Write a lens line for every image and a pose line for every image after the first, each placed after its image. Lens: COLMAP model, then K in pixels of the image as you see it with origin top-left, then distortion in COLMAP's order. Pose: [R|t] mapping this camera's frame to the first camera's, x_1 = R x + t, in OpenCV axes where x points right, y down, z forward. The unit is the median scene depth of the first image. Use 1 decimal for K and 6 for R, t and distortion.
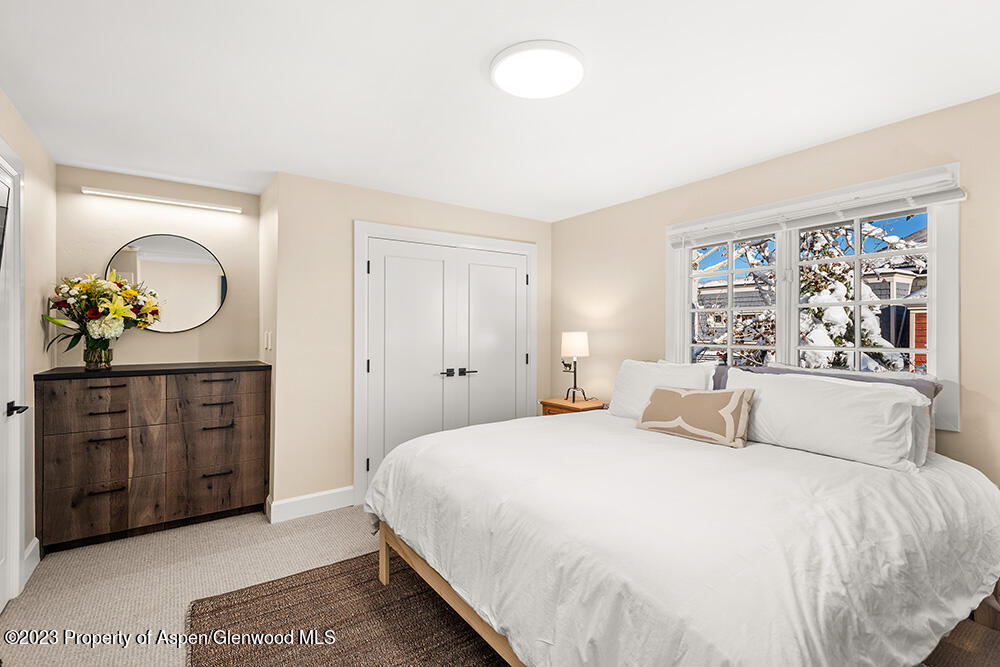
lens RADIAL K [[468.7, 0, 501.9], [0, 468.7, 331.9], [0, 0, 1]] dist [-0.001306, -0.000872]
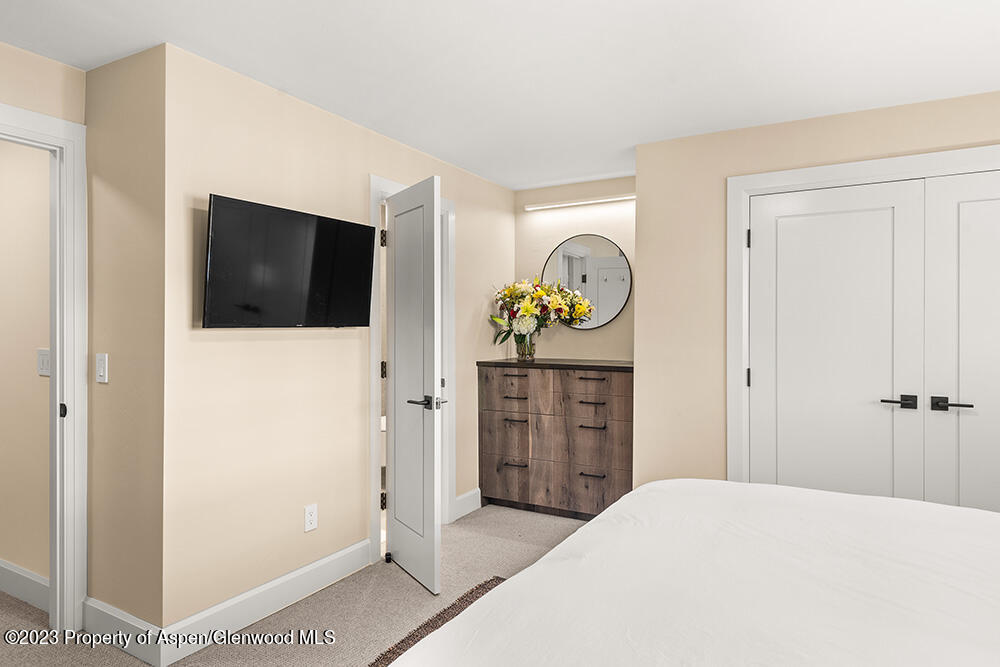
lens RADIAL K [[588.3, 0, 500.6], [0, 588.3, 330.6], [0, 0, 1]] dist [0.003982, -0.000158]
pose [[0.409058, 0.004003, -0.912500, 0.452517], [-0.004864, 0.999986, 0.002206, 0.001948], [0.912495, 0.003536, 0.409072, 0.346604]]
